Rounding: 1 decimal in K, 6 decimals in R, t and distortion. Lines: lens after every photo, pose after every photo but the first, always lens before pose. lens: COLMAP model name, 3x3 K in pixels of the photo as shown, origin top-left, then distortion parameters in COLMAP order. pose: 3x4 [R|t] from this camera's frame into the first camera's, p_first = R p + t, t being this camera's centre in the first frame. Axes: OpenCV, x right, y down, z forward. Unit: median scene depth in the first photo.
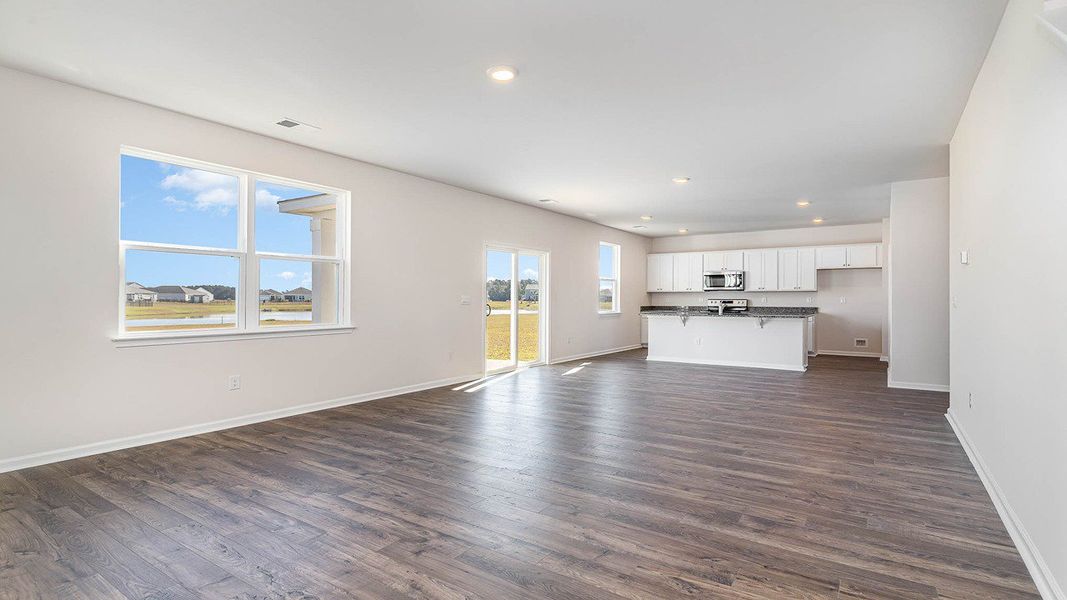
lens RADIAL K [[524.3, 0, 518.9], [0, 524.3, 298.5], [0, 0, 1]] dist [0.006284, 0.002275]
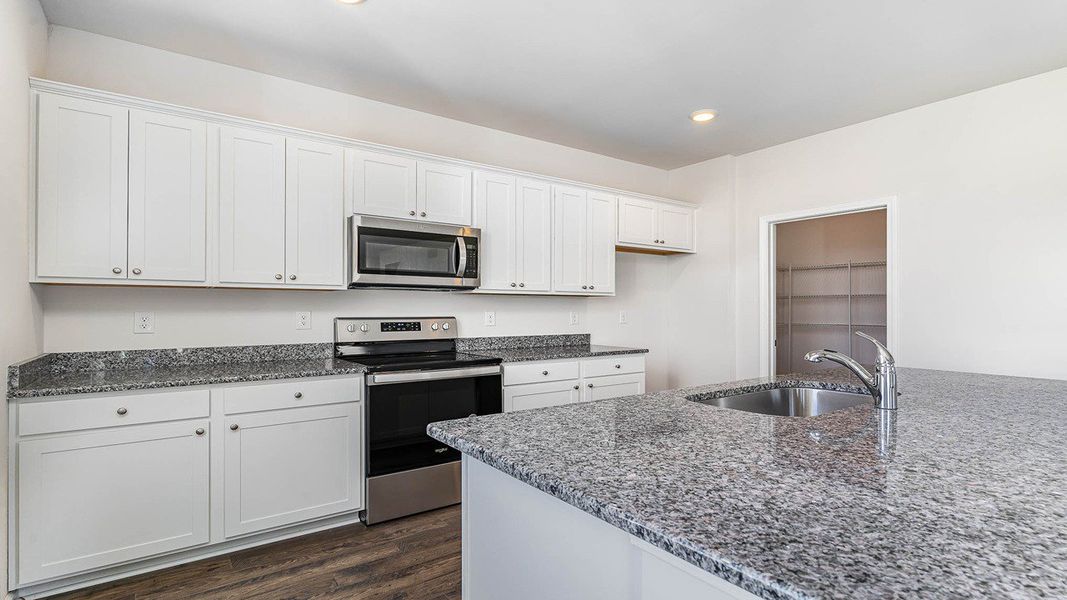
lens RADIAL K [[524.3, 0, 526.7], [0, 524.3, 302.2], [0, 0, 1]] dist [0.006284, 0.002275]
pose [[0.324839, 0.006228, 0.945749, 0.137521], [-0.007506, 0.999964, -0.004007, -0.006640], [-0.945740, -0.005797, 0.324874, 0.851617]]
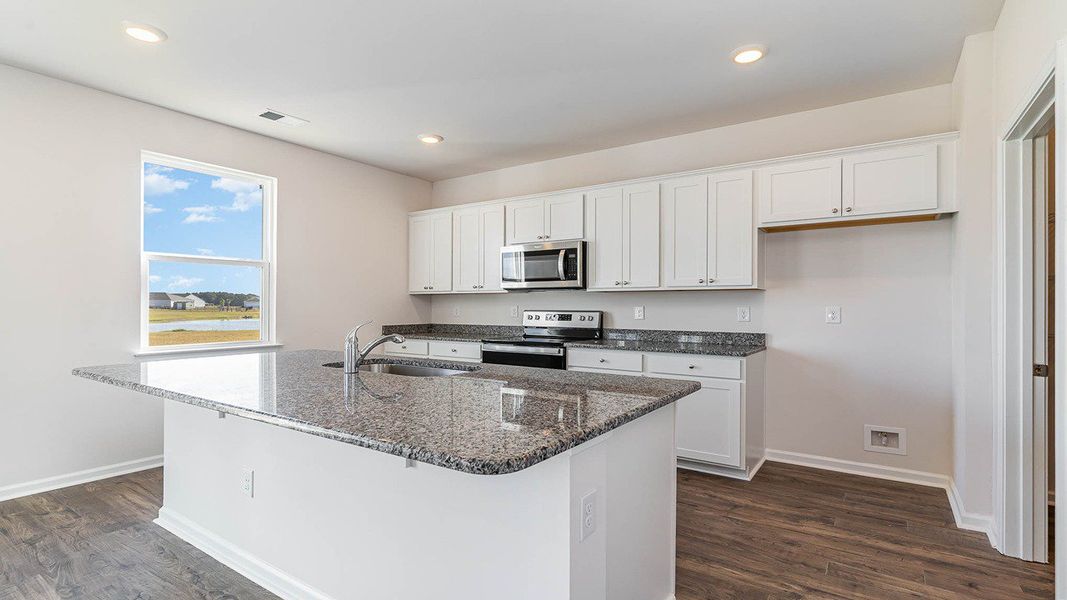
lens RADIAL K [[524.3, 0, 537.1], [0, 524.3, 306.3], [0, 0, 1]] dist [0.006284, 0.002275]
pose [[0.999802, -0.000436, -0.019885, 0.391717], [0.000500, 0.999995, 0.003235, -0.003369], [0.019884, -0.003245, 0.999797, 0.593526]]
